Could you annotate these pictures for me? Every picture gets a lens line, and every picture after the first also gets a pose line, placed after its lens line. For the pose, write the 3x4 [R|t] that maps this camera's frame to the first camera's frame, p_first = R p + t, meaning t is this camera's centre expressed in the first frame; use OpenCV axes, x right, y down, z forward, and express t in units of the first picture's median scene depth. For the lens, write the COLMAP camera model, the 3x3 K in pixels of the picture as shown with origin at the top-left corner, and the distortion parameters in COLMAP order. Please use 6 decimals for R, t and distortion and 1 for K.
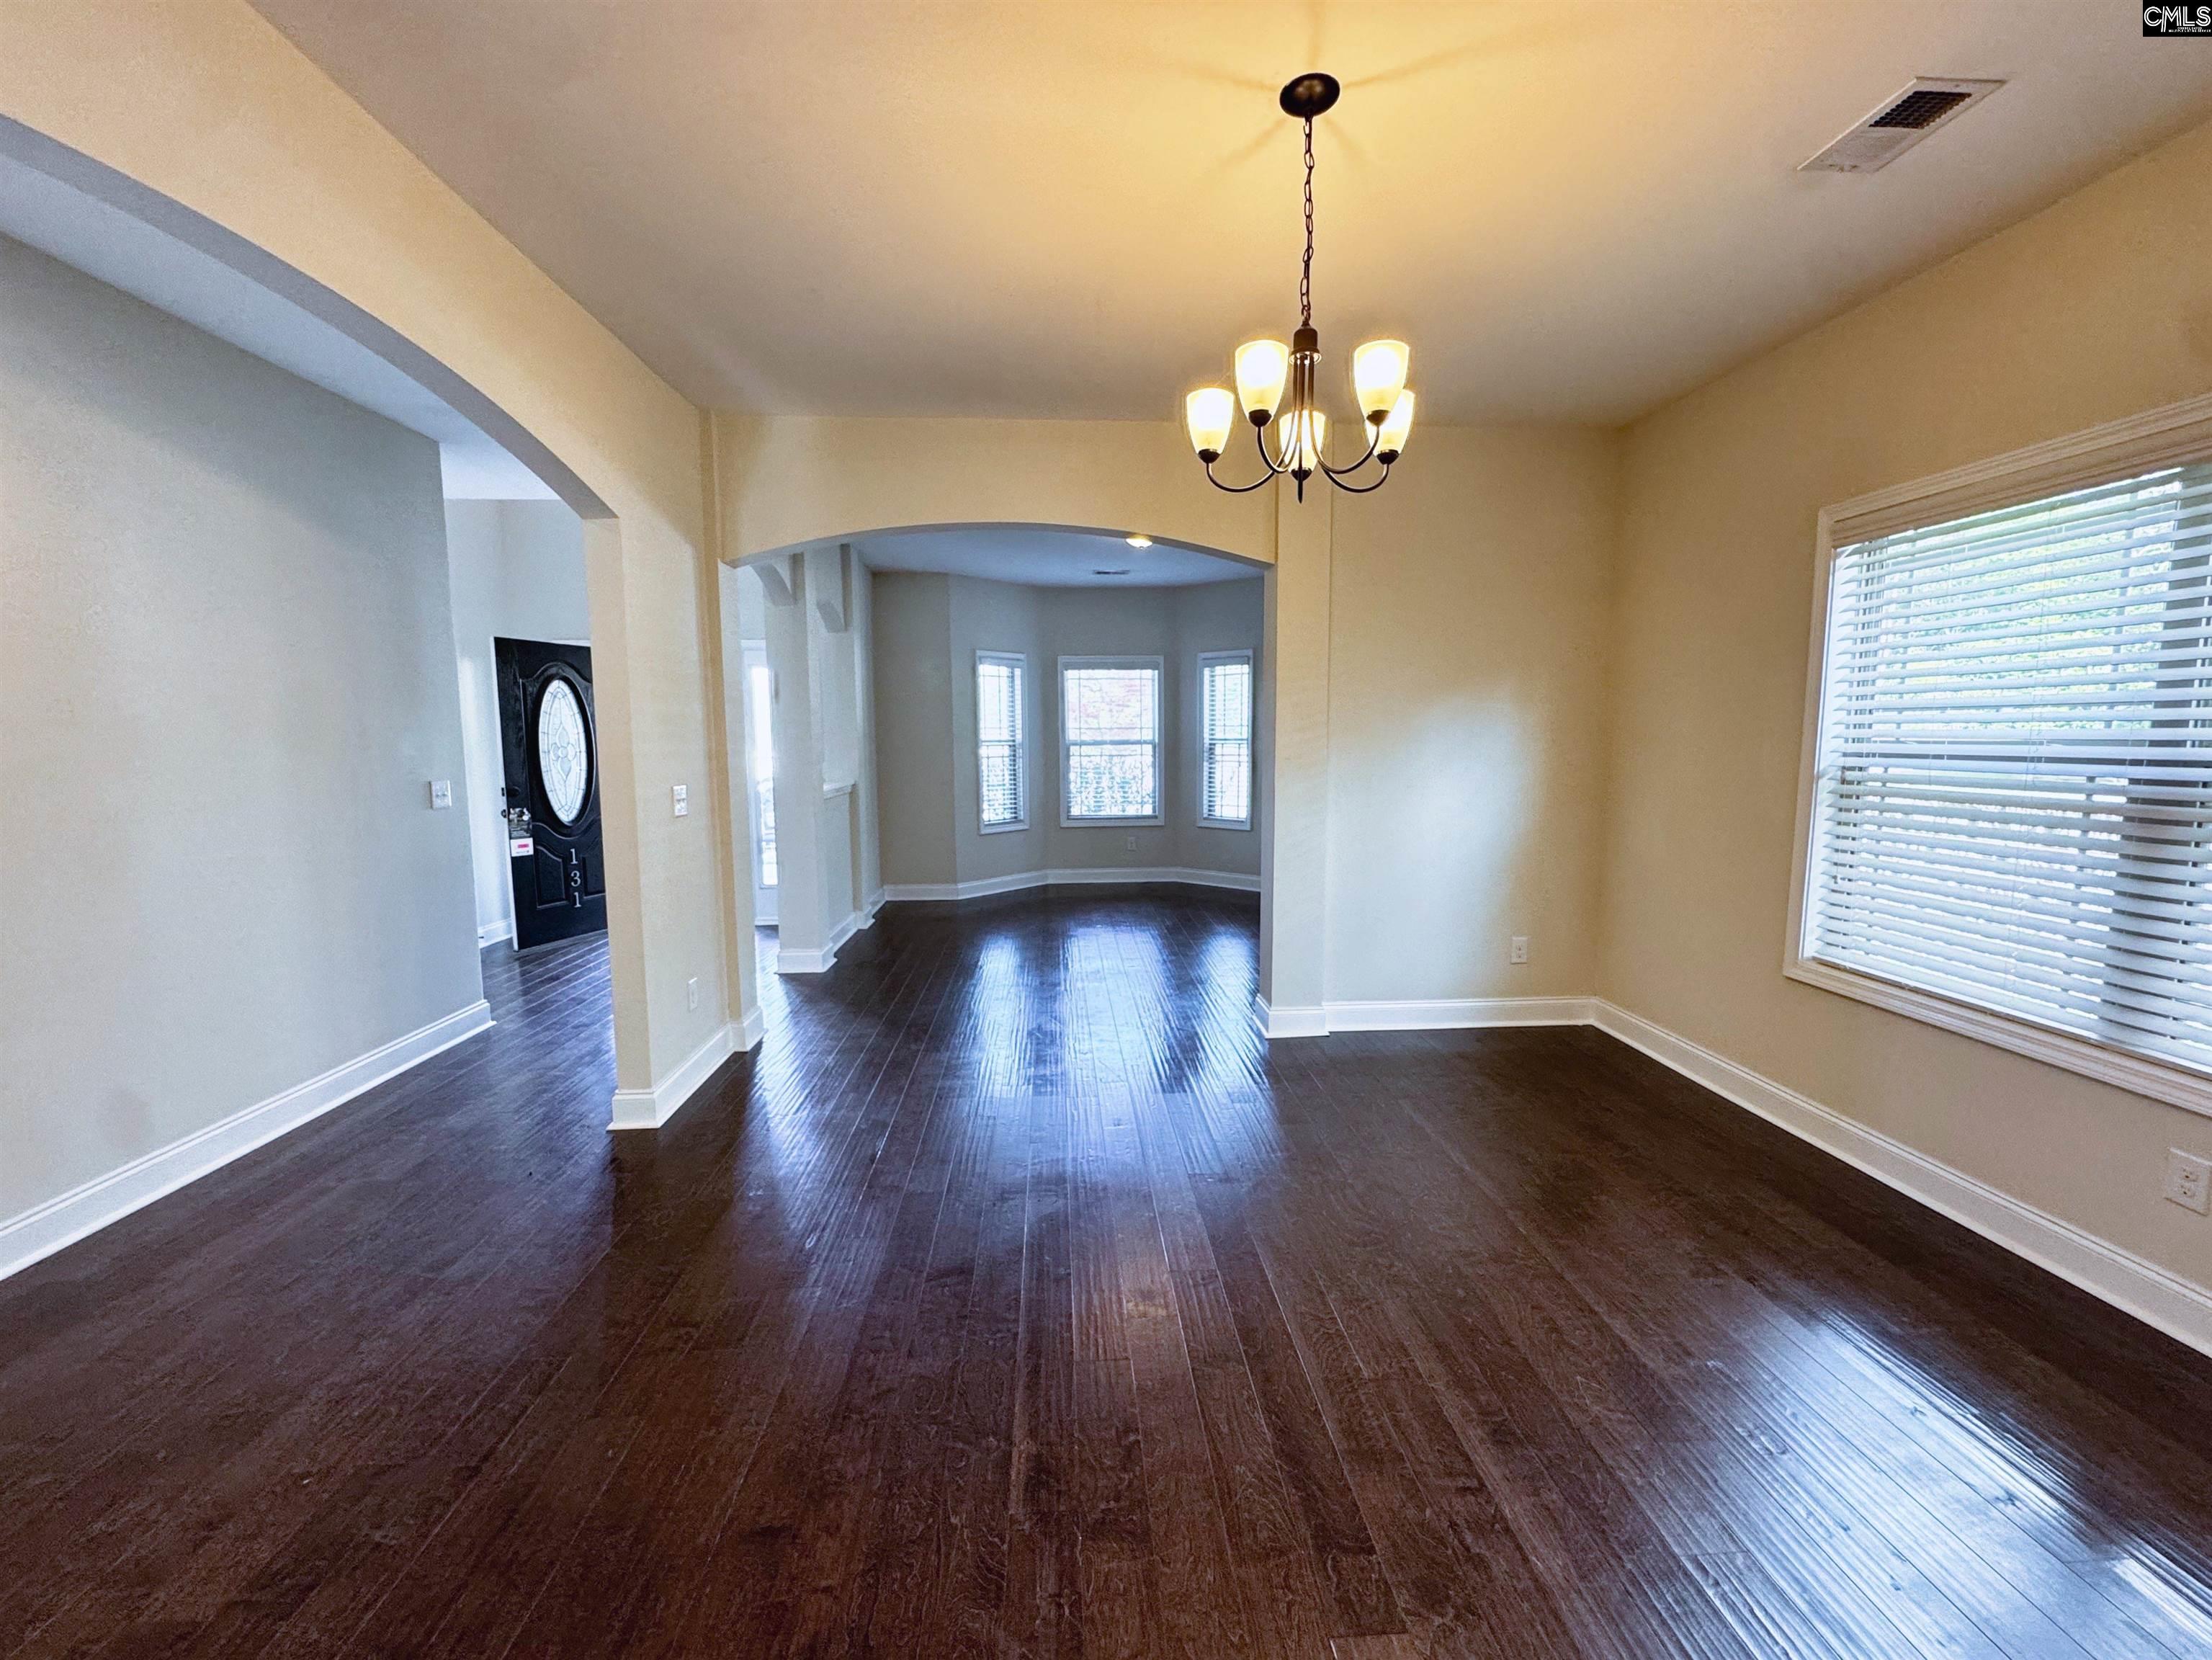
lens RADIAL K [[901.6, 0, 1106.0], [0, 901.6, 830.0], [0, 0, 1]] dist [-0.000260, -0.000167]
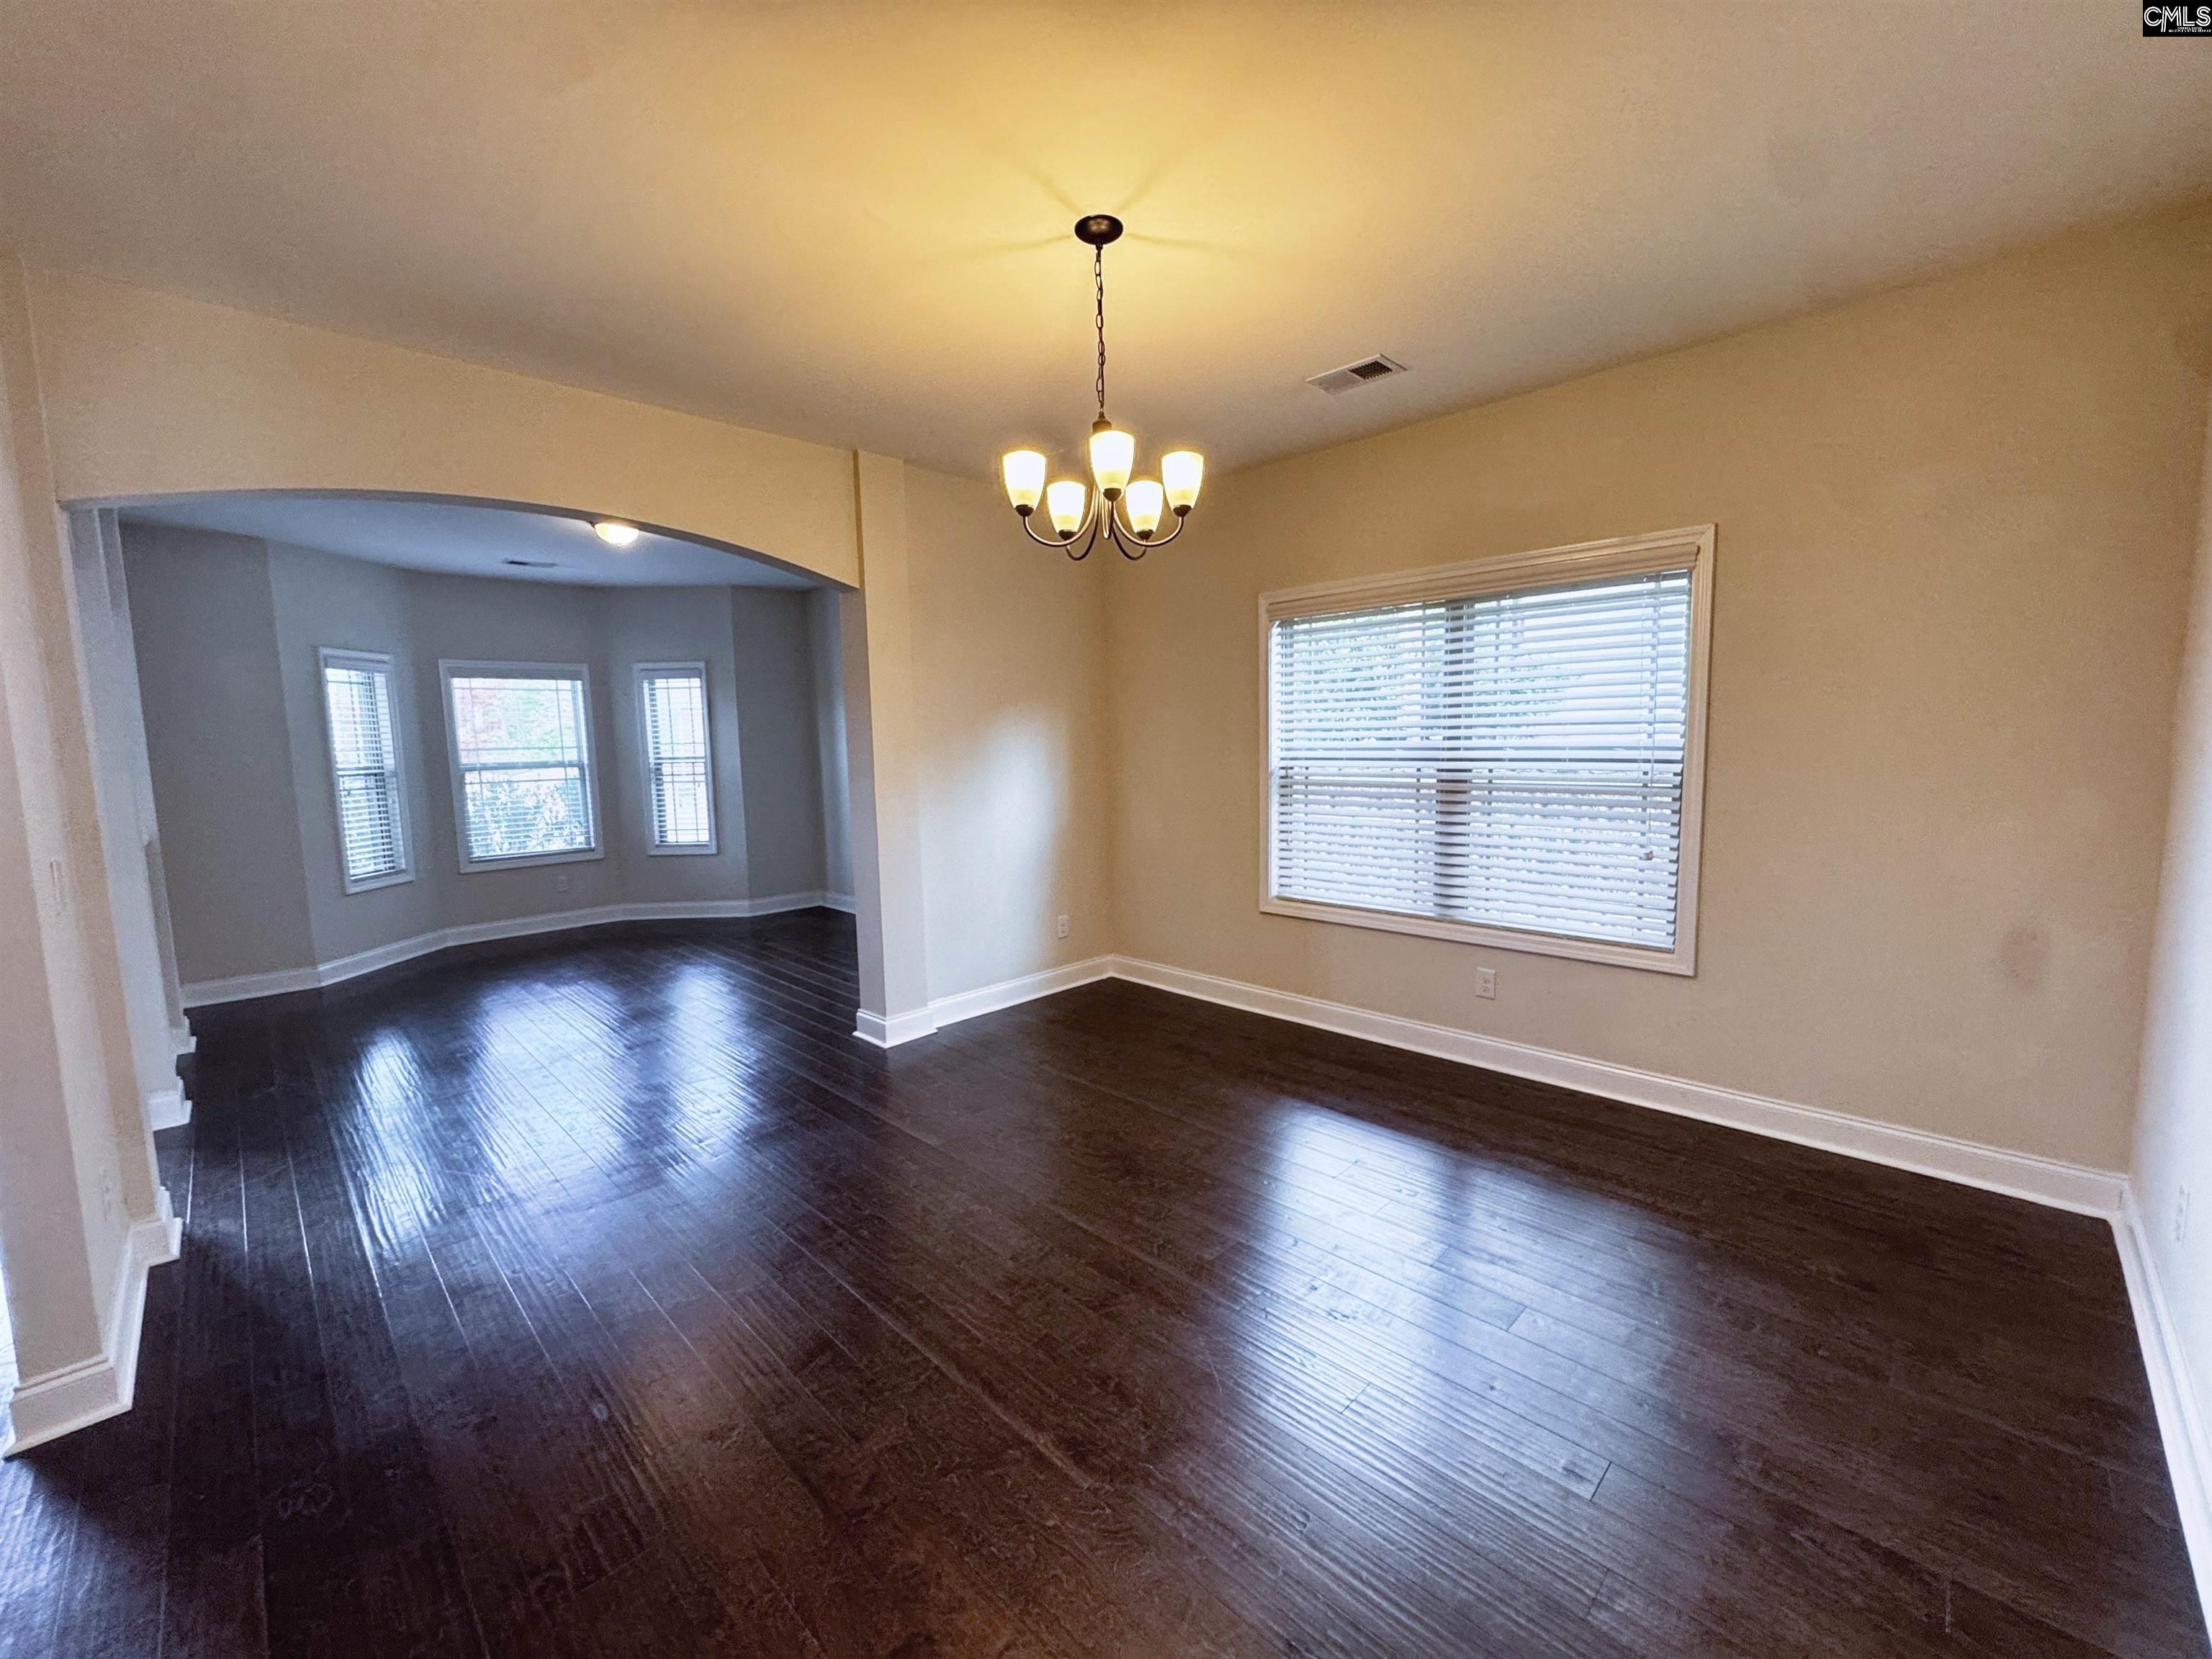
lens RADIAL K [[890.0, 0, 1106.1], [0, 890.0, 831.1], [0, 0, 1]] dist [-0.002689, -0.000306]
pose [[0.747485, -0.081917, 0.659209, -0.299349], [0.088157, 0.995823, 0.023785, -0.019523], [-0.658403, 0.040335, 0.751584, 0.063688]]
